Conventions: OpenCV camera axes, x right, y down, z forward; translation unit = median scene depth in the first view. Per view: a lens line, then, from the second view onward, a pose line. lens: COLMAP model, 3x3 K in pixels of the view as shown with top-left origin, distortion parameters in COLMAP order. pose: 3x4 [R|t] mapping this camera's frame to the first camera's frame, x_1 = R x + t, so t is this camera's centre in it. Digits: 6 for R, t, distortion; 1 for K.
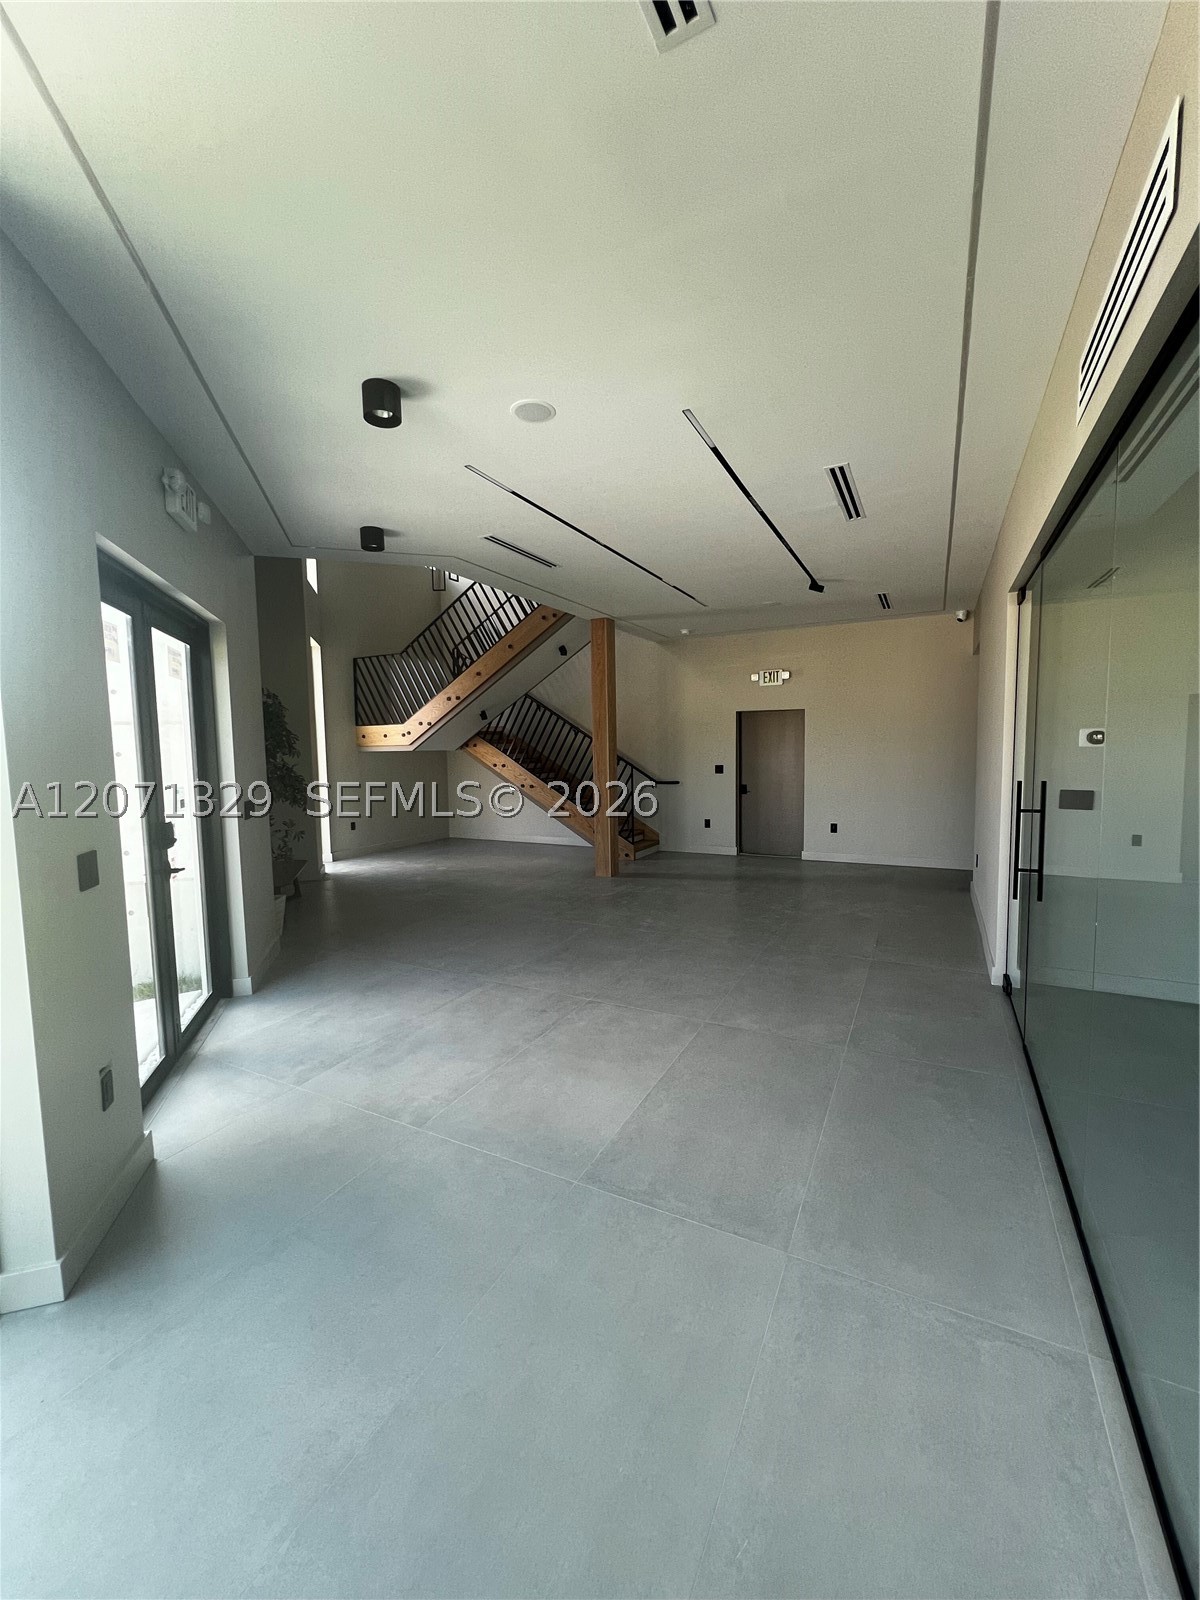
lens RADIAL K [[649.6, 0, 602.6], [0, 649.6, 801.5], [0, 0, 1]] dist [0.008386, -0.000129]
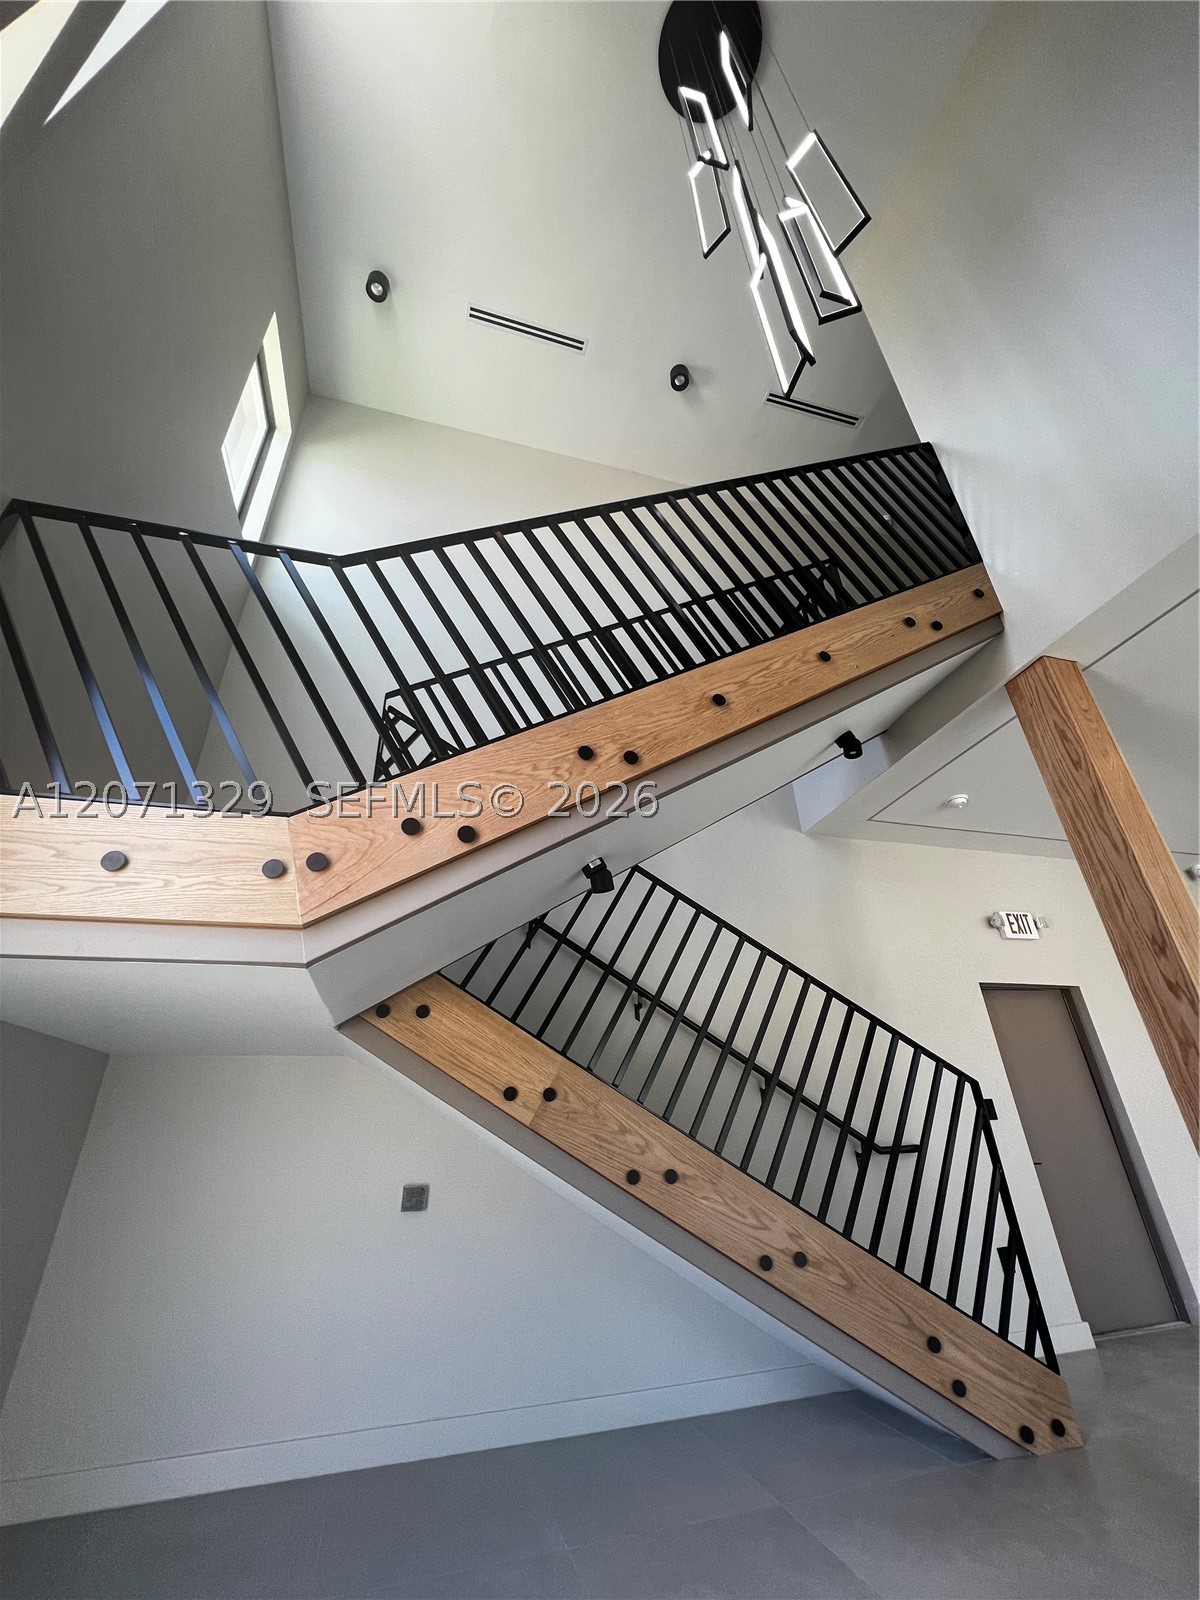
lens RADIAL K [[649.6, 0, 604.7], [0, 649.6, 800.0], [0, 0, 1]] dist [0.008386, -0.000129]
pose [[0.728738, 0.309720, 0.610749, -1.112738], [0.089165, 0.841366, -0.533060, -0.041786], [-0.678963, 0.442918, 0.585519, 2.565957]]
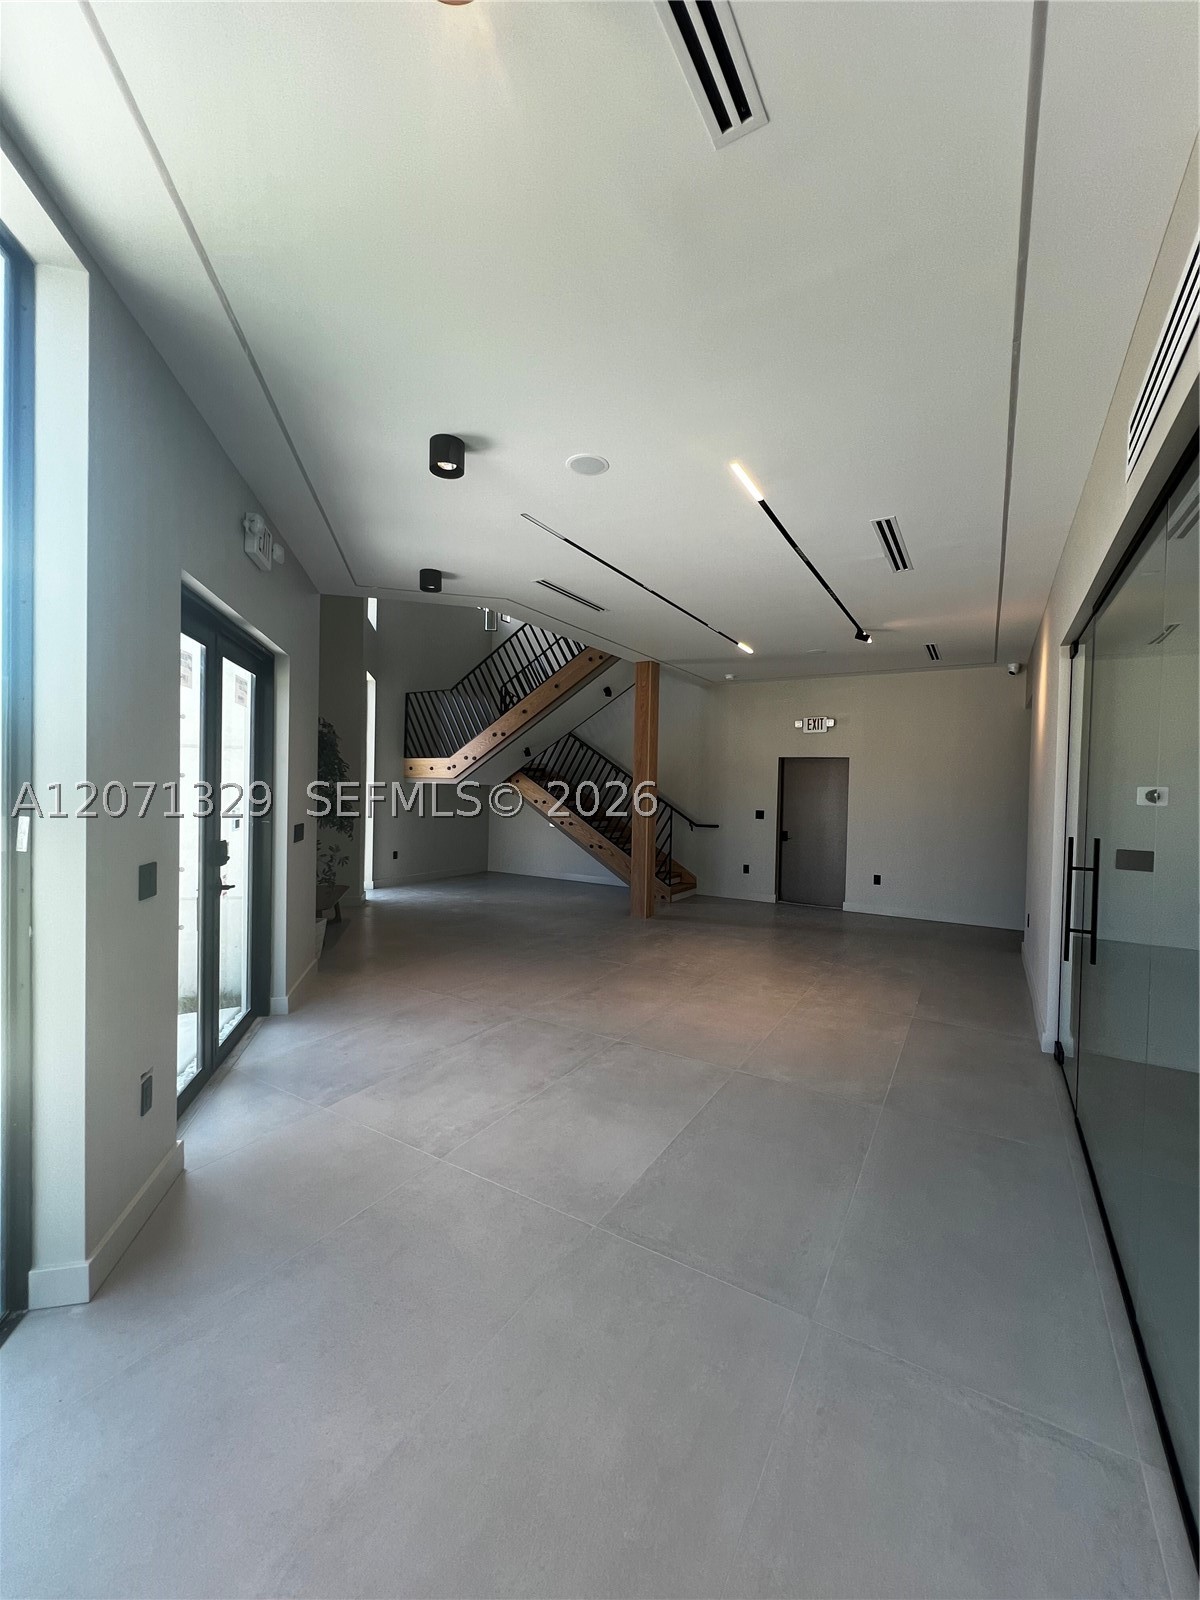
lens RADIAL K [[649.6, 0, 602.6], [0, 649.6, 801.8], [0, 0, 1]] dist [0.008386, -0.000129]
pose [[0.997227, 0.040760, -0.062270, 0.004305], [-0.044561, 0.997146, -0.060937, 0.005962], [0.059609, 0.063543, 0.996197, -0.009602]]
